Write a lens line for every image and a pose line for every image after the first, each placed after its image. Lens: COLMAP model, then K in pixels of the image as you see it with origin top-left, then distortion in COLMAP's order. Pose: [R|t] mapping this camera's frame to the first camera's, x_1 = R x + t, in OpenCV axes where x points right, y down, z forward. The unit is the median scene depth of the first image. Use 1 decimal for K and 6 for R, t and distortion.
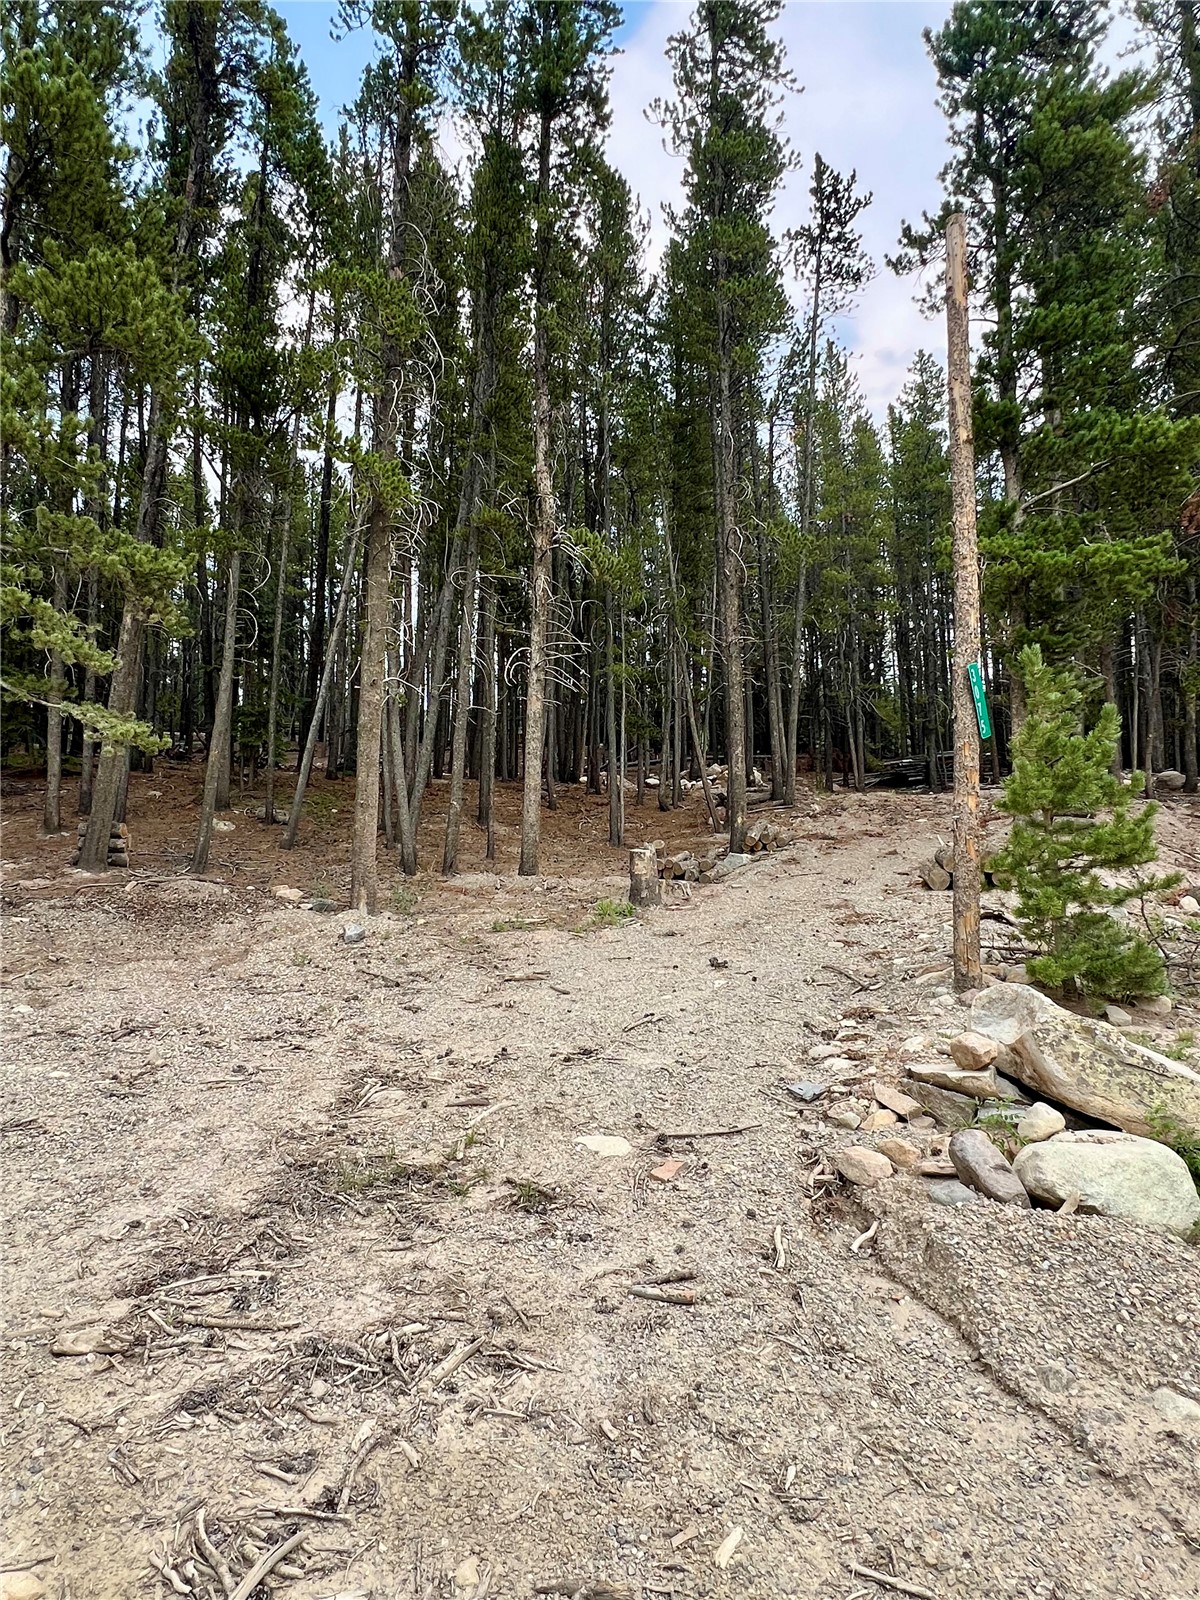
lens RADIAL K [[888.9, 0, 600.0], [0, 888.9, 800.0], [0, 0, 1]] dist [-0.000827, -0.000116]
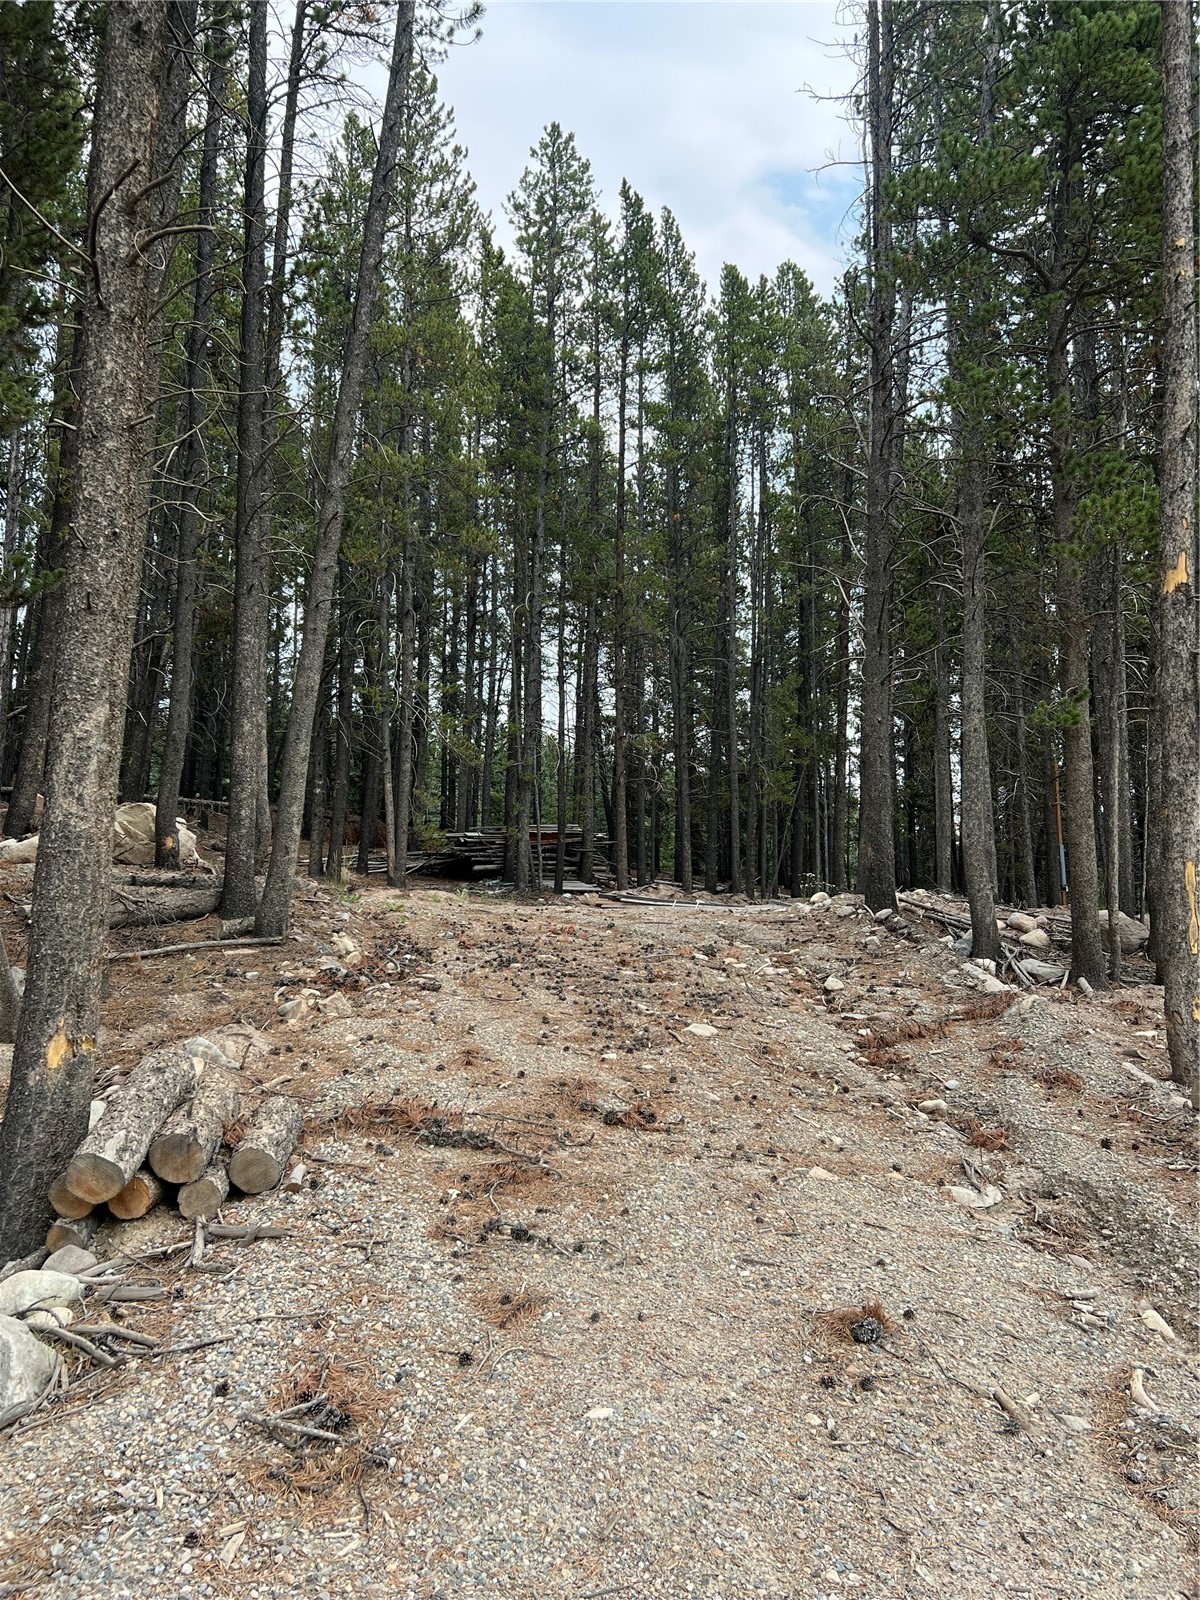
lens RADIAL K [[1255.0, 0, 596.4], [0, 1255.0, 792.9], [0, 0, 1]] dist [0.068882, -0.077334]
pose [[0.881457, 0.105353, 0.460364, 0.056317], [-0.074218, 0.993589, -0.085276, -0.009718], [-0.466397, 0.041000, 0.883625, 0.305061]]
